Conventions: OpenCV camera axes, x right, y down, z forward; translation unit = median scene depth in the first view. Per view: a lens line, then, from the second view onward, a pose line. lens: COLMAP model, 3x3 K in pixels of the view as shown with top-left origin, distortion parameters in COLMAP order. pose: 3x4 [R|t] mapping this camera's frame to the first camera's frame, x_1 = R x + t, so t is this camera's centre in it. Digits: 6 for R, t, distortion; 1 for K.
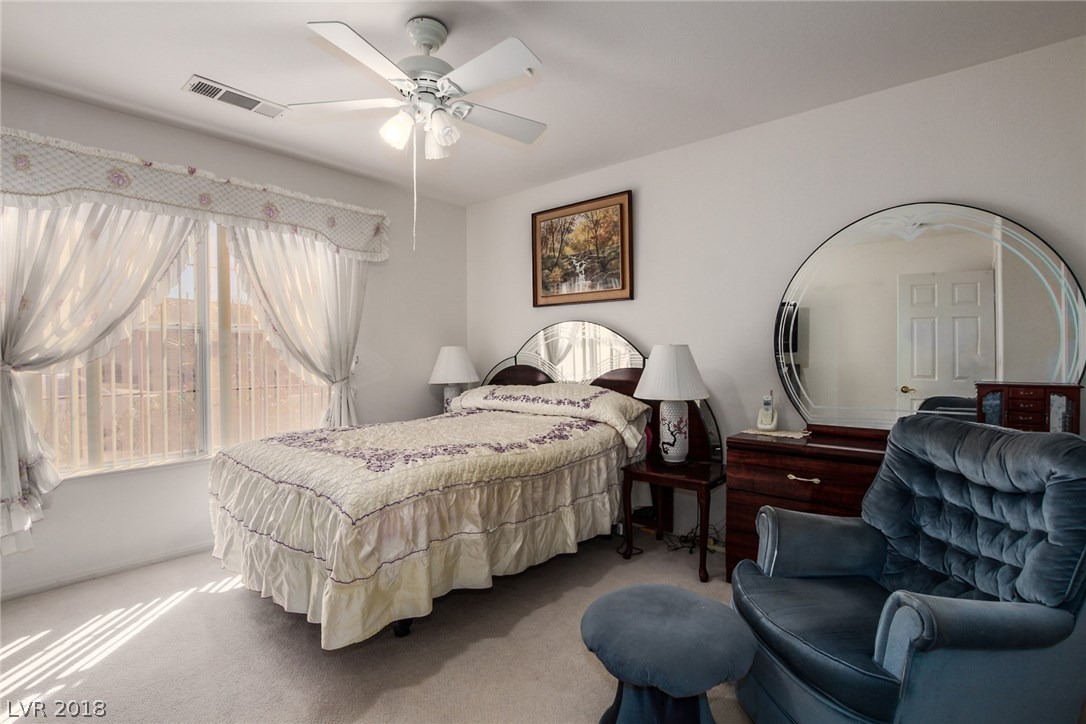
lens RADIAL K [[504.7, 0, 544.0], [0, 504.7, 357.7], [0, 0, 1]] dist [-0.034492, 0.004995]
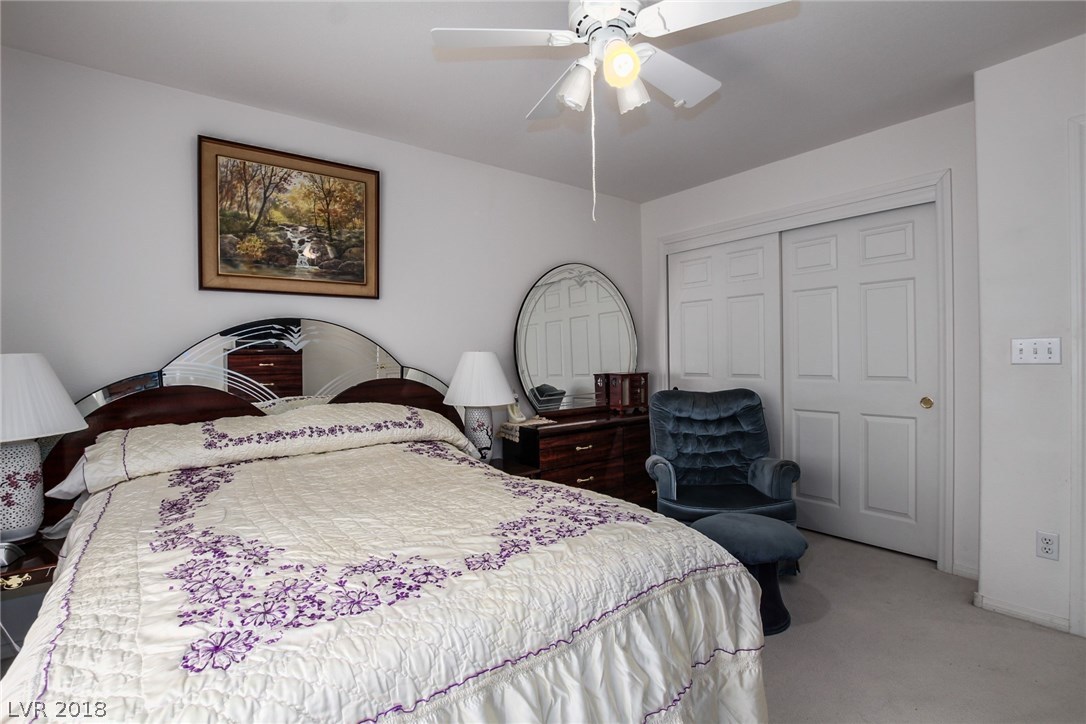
lens RADIAL K [[504.7, 0, 545.8], [0, 504.7, 358.2], [0, 0, 1]] dist [-0.034492, 0.004995]
pose [[0.204115, -0.004623, 0.978936, -0.565785], [0.025799, 0.999667, -0.000659, -0.007048], [-0.978607, 0.025390, 0.204166, 0.515492]]
